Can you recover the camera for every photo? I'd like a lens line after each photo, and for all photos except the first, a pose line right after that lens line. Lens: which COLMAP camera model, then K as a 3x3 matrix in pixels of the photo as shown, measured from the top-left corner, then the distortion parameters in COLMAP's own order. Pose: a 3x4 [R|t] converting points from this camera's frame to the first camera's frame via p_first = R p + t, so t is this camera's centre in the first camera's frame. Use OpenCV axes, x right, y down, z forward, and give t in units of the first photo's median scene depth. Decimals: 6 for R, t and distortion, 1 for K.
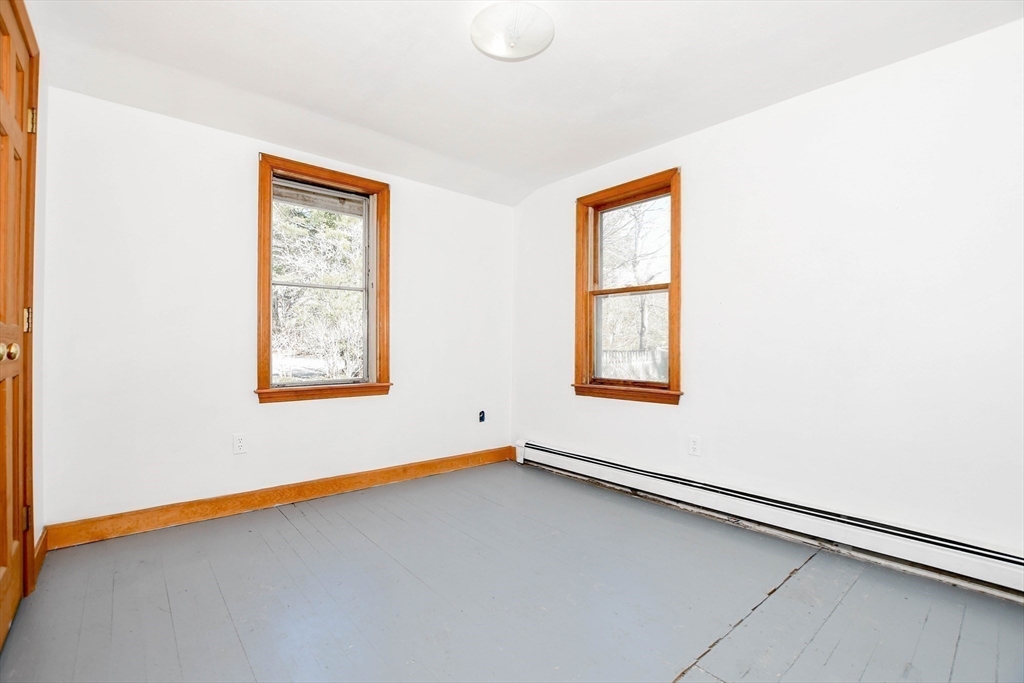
lens RADIAL K [[452.2, 0, 507.3], [0, 452.2, 343.1], [0, 0, 1]] dist [-0.034658, 0.005777]
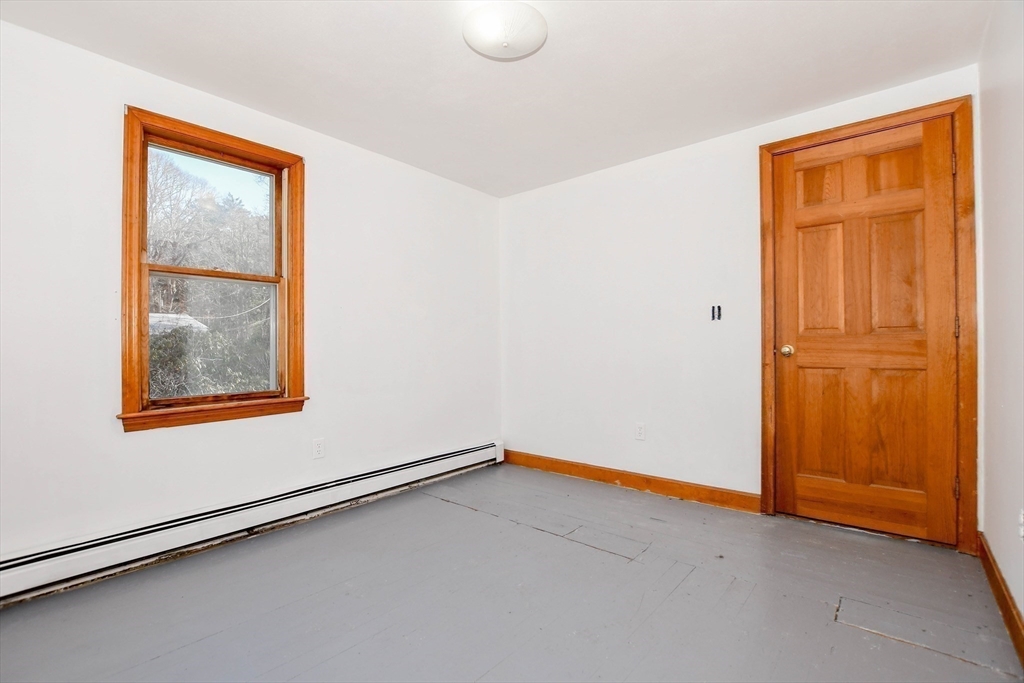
lens RADIAL K [[452.2, 0, 507.3], [0, 452.2, 343.1], [0, 0, 1]] dist [-0.034658, 0.005777]
pose [[-0.151640, 0.008782, 0.988397, -0.582433], [0.005437, 0.999953, -0.008051, 0.005232], [-0.988421, 0.004153, -0.151681, 0.682464]]
